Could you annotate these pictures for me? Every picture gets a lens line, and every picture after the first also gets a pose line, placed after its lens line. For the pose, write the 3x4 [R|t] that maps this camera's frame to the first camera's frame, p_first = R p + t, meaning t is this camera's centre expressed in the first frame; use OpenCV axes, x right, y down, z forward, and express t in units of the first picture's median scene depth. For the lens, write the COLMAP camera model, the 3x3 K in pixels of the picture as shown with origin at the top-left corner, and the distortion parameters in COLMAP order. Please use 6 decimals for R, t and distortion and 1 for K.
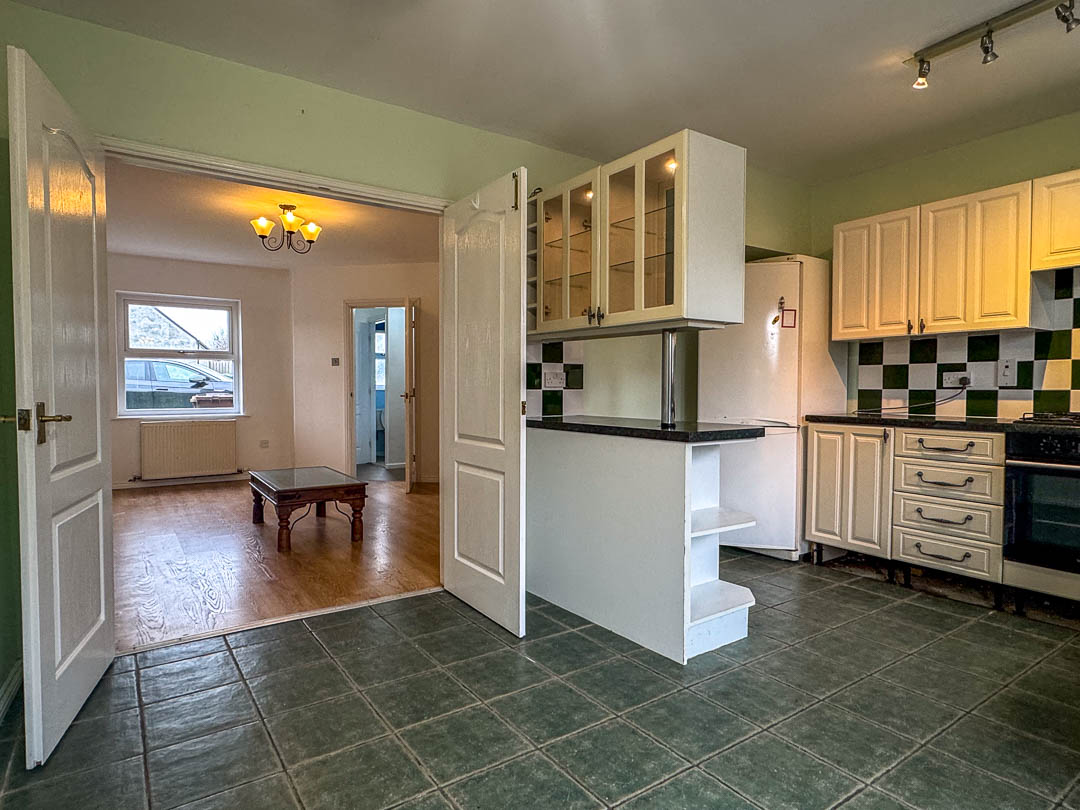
lens RADIAL K [[618.1, 0, 536.5], [0, 618.1, 408.3], [0, 0, 1]] dist [-0.004154, 0.001391]
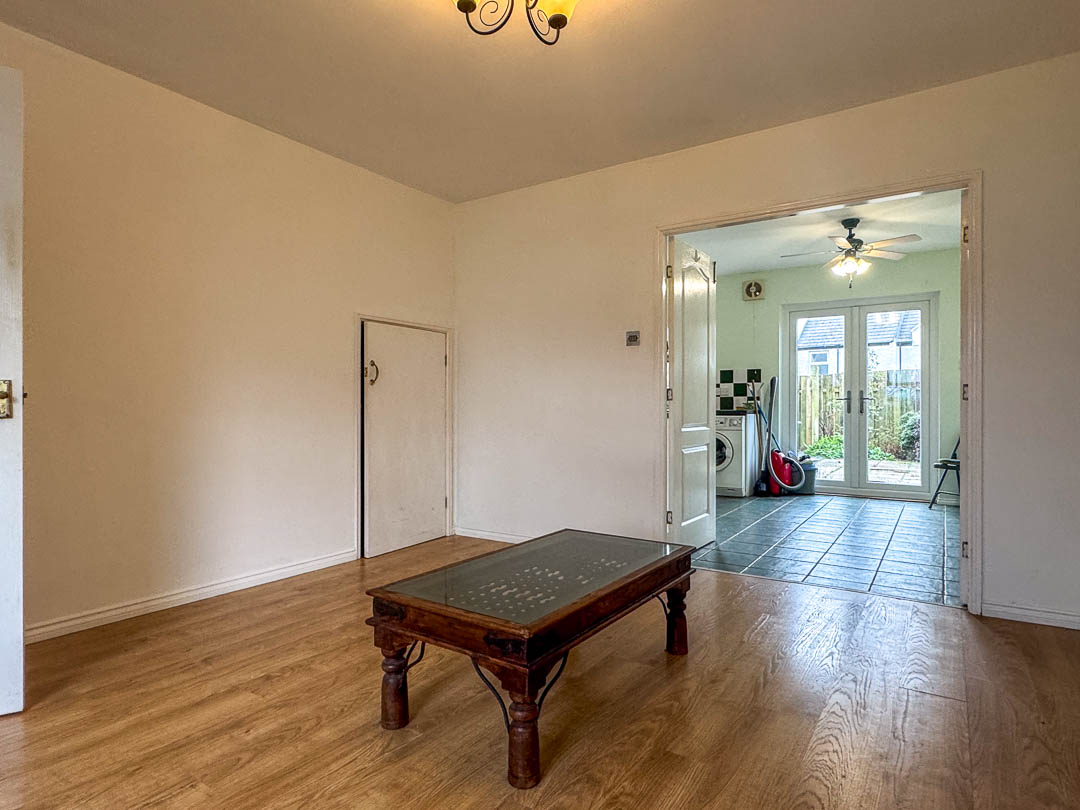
lens RADIAL K [[618.1, 0, 536.9], [0, 618.1, 404.0], [0, 0, 1]] dist [-0.004154, 0.001391]
pose [[-0.371570, -0.008580, 0.928365, -1.420270], [0.023948, 0.999536, 0.018822, -0.029779], [-0.928096, 0.029226, -0.371192, 2.099056]]
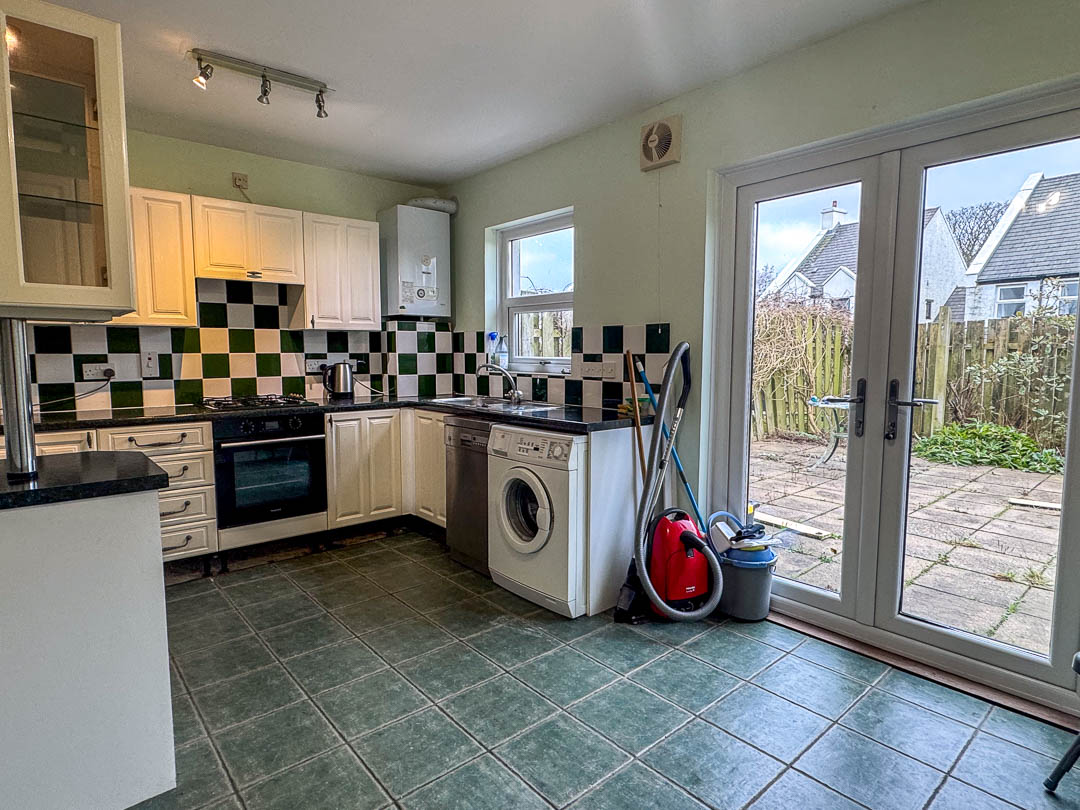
lens RADIAL K [[618.1, 0, 512.2], [0, 618.1, 405.4], [0, 0, 1]] dist [-0.004154, 0.001391]
pose [[-0.108177, -0.094881, 0.989594, -0.406856], [0.031904, 0.994591, 0.098848, -0.080292], [-0.993620, 0.042265, -0.104564, 0.543811]]
